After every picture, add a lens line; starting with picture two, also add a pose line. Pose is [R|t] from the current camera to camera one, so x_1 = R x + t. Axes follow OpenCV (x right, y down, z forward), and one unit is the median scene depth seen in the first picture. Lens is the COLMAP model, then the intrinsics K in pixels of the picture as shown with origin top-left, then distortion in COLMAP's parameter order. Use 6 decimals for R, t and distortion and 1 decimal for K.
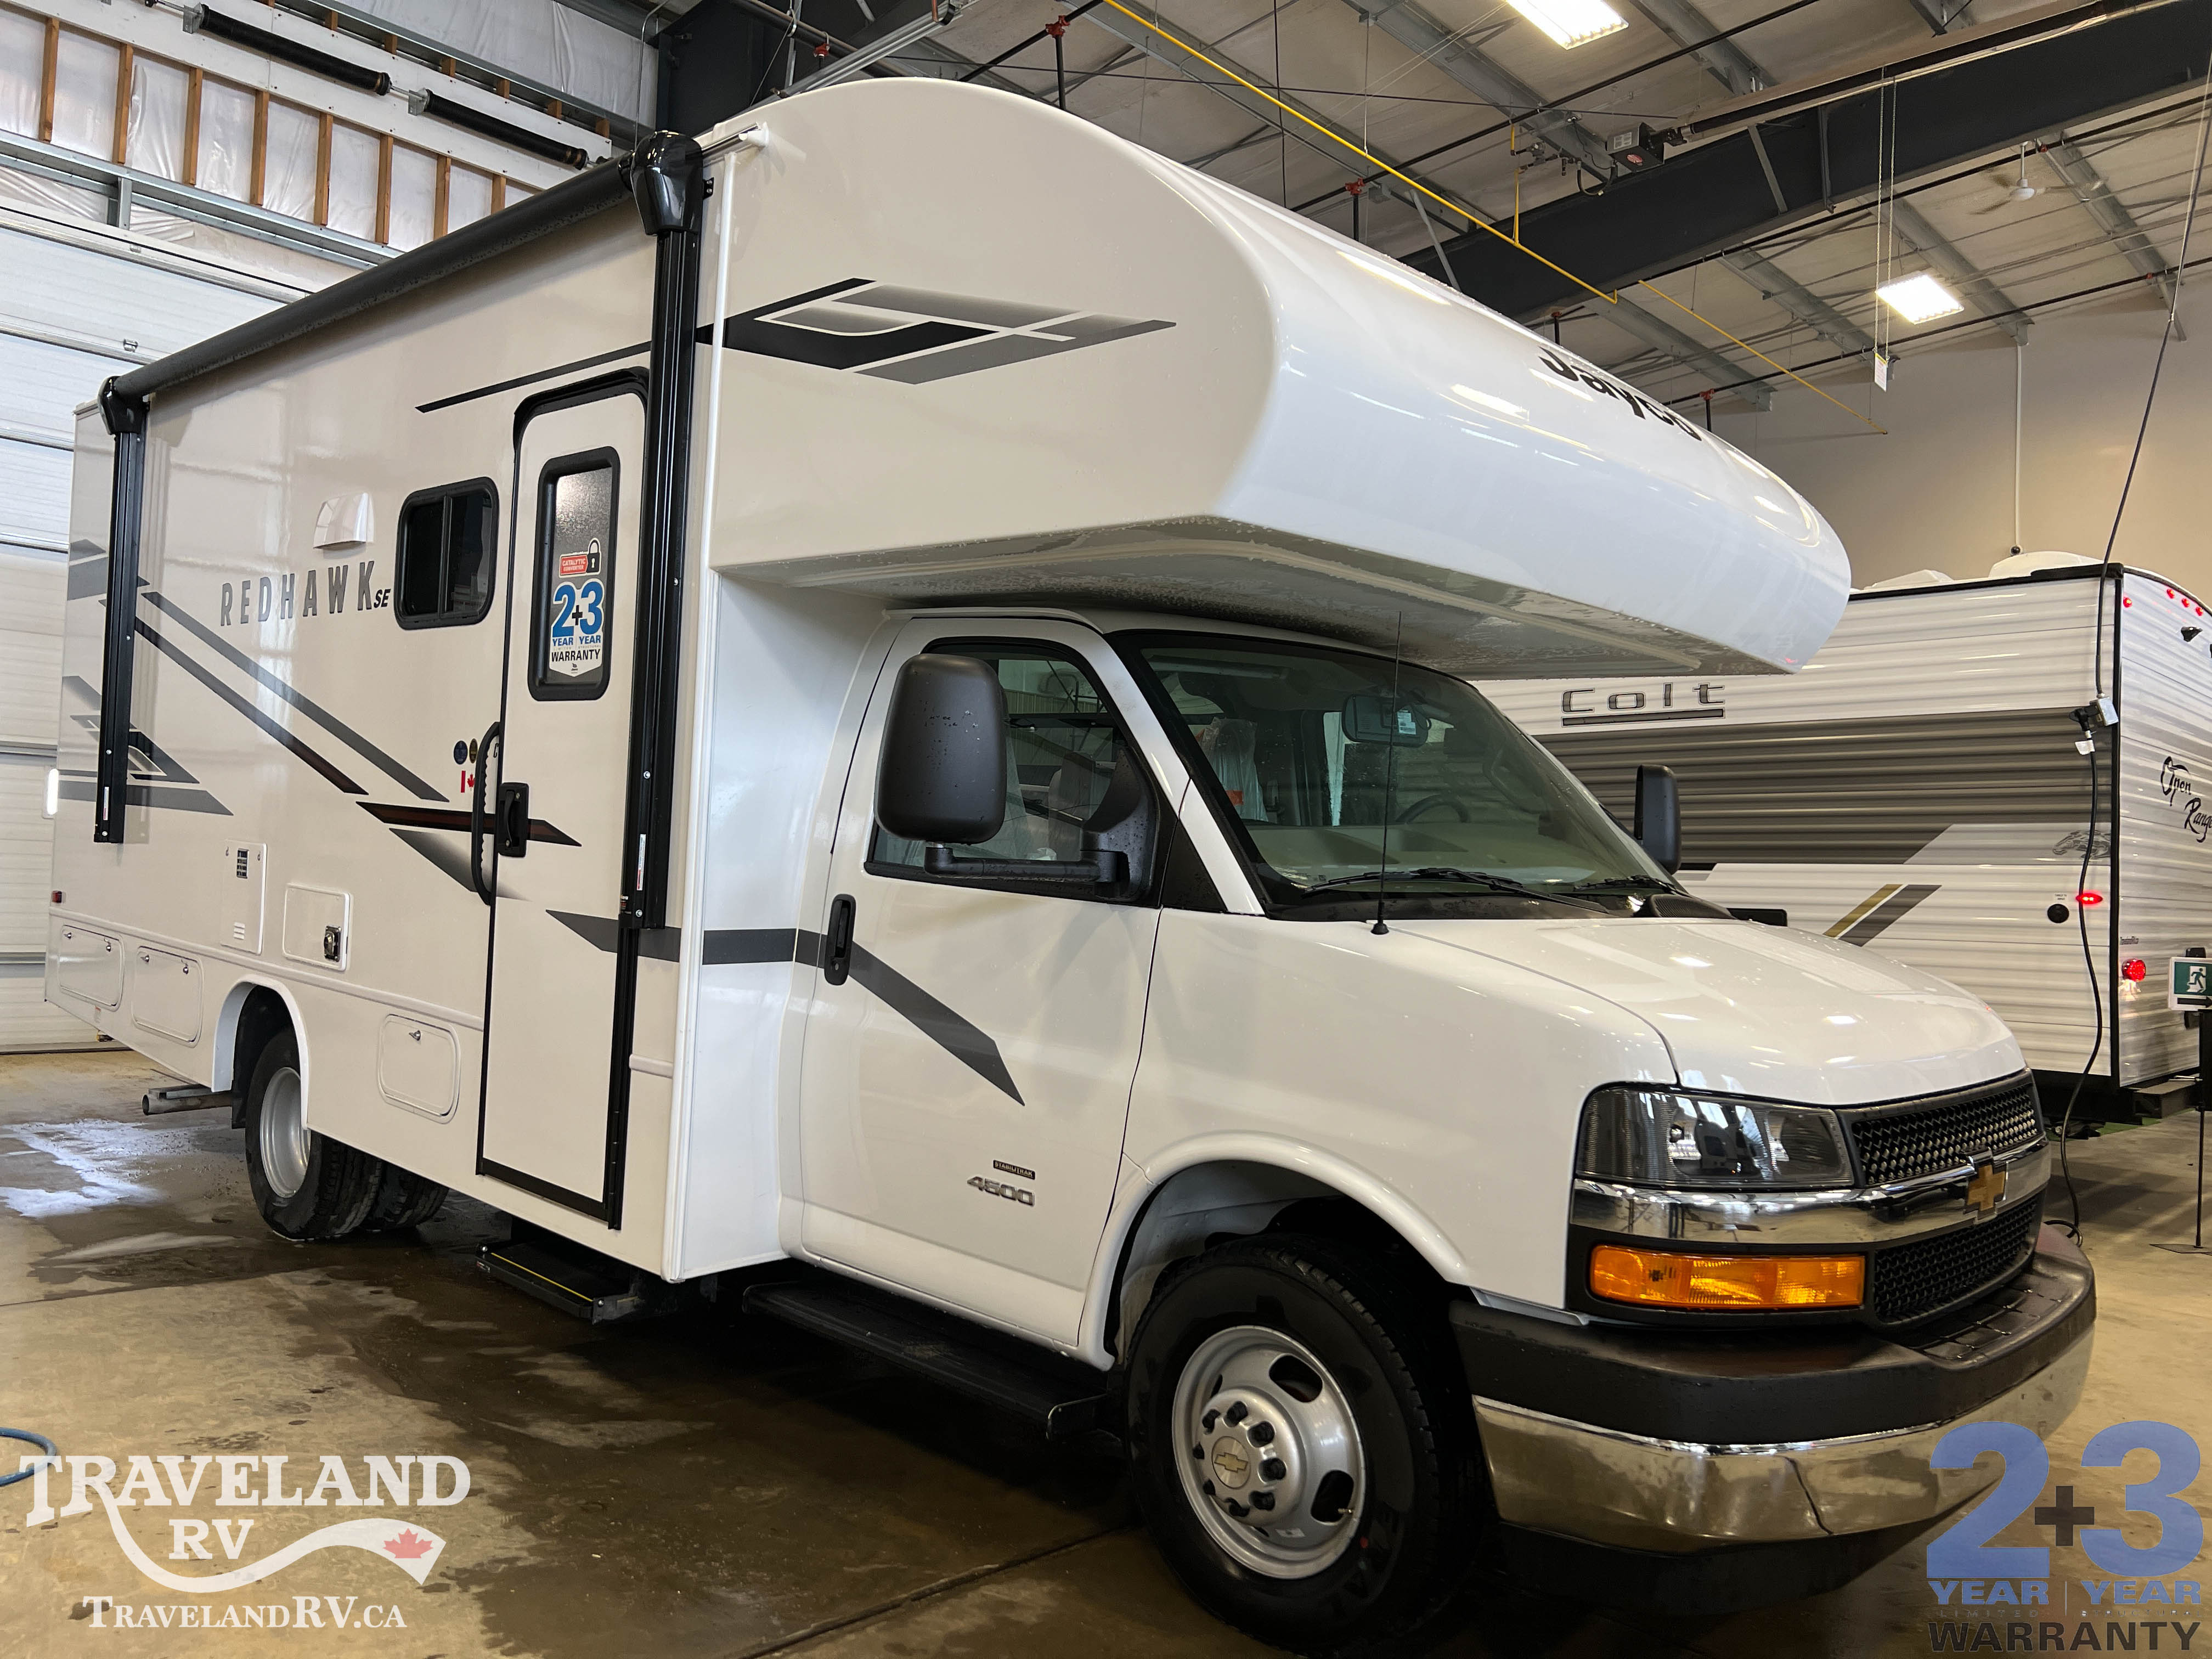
lens RADIAL K [[1661.1, 0, 1109.8], [0, 1661.1, 760.2], [0, 0, 1]] dist [0.001293, 0.000061]
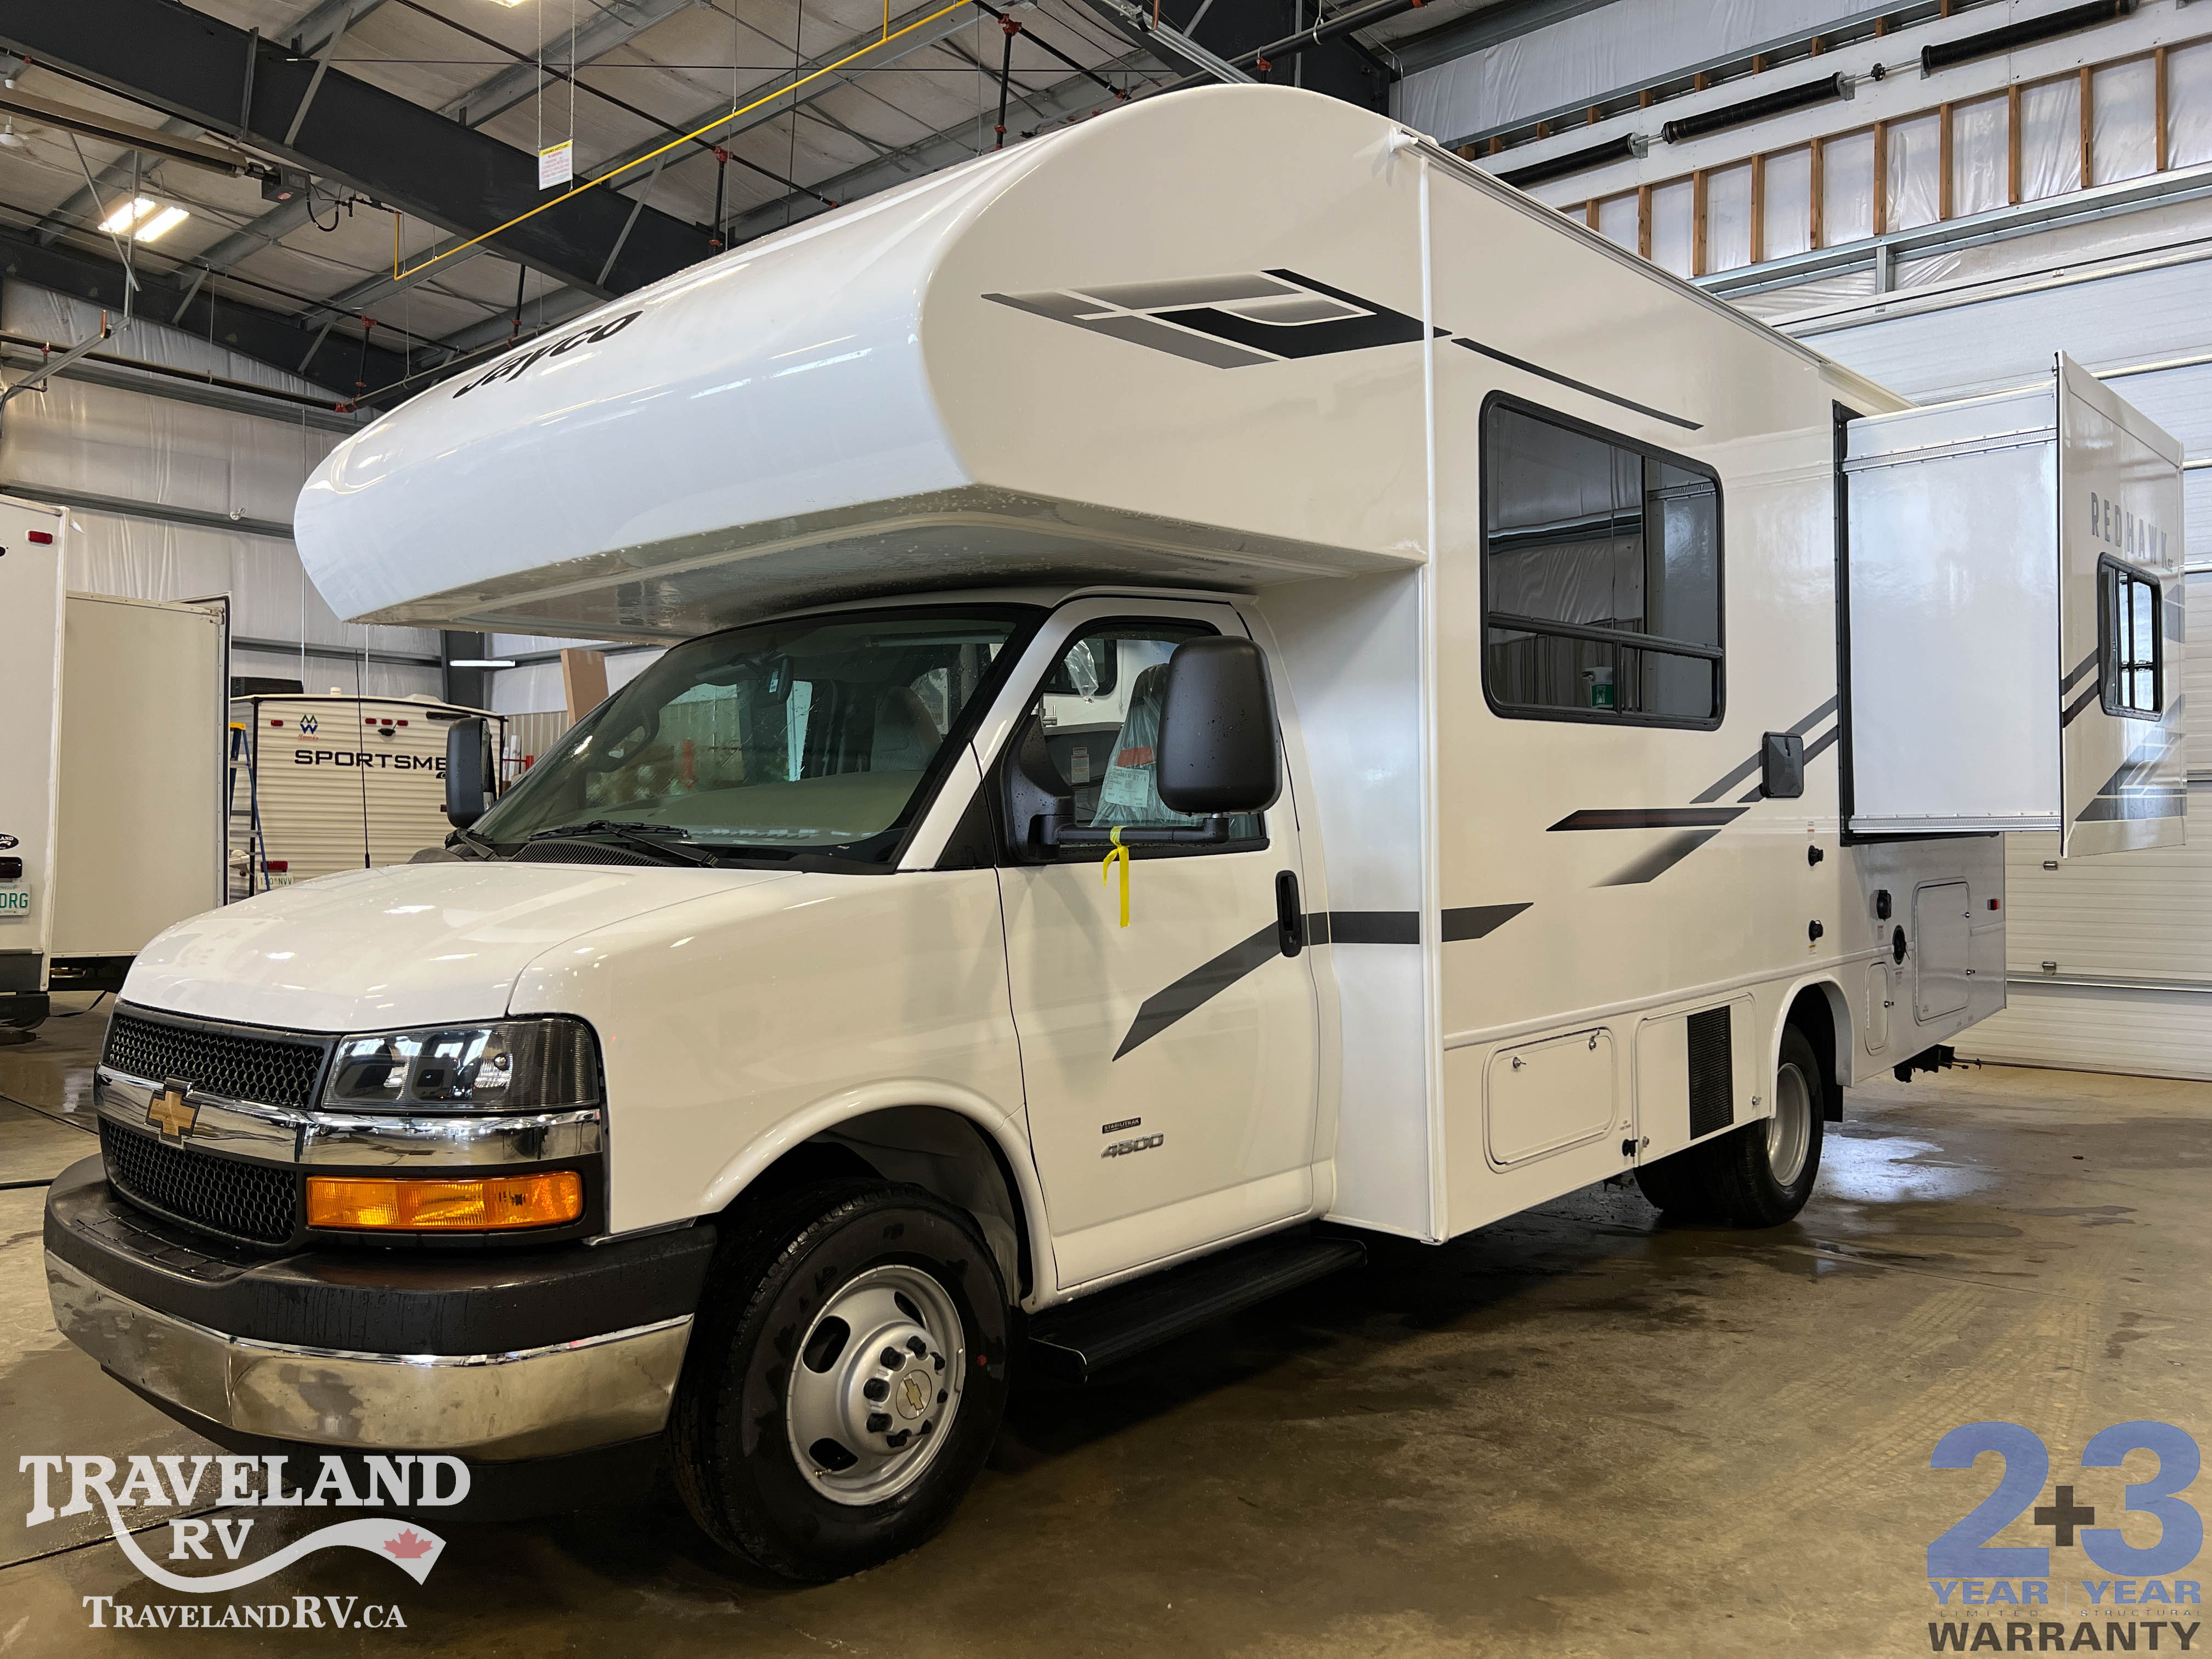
lens RADIAL K [[1646.9, 0, 1107.9], [0, 1646.9, 856.9], [0, 0, 1]] dist [-0.009774, -0.006171]
pose [[0.027723, -0.036418, -0.998952, 0.531013], [0.059703, 0.997612, -0.034712, 0.062991], [0.997831, -0.058678, 0.029831, 0.533774]]
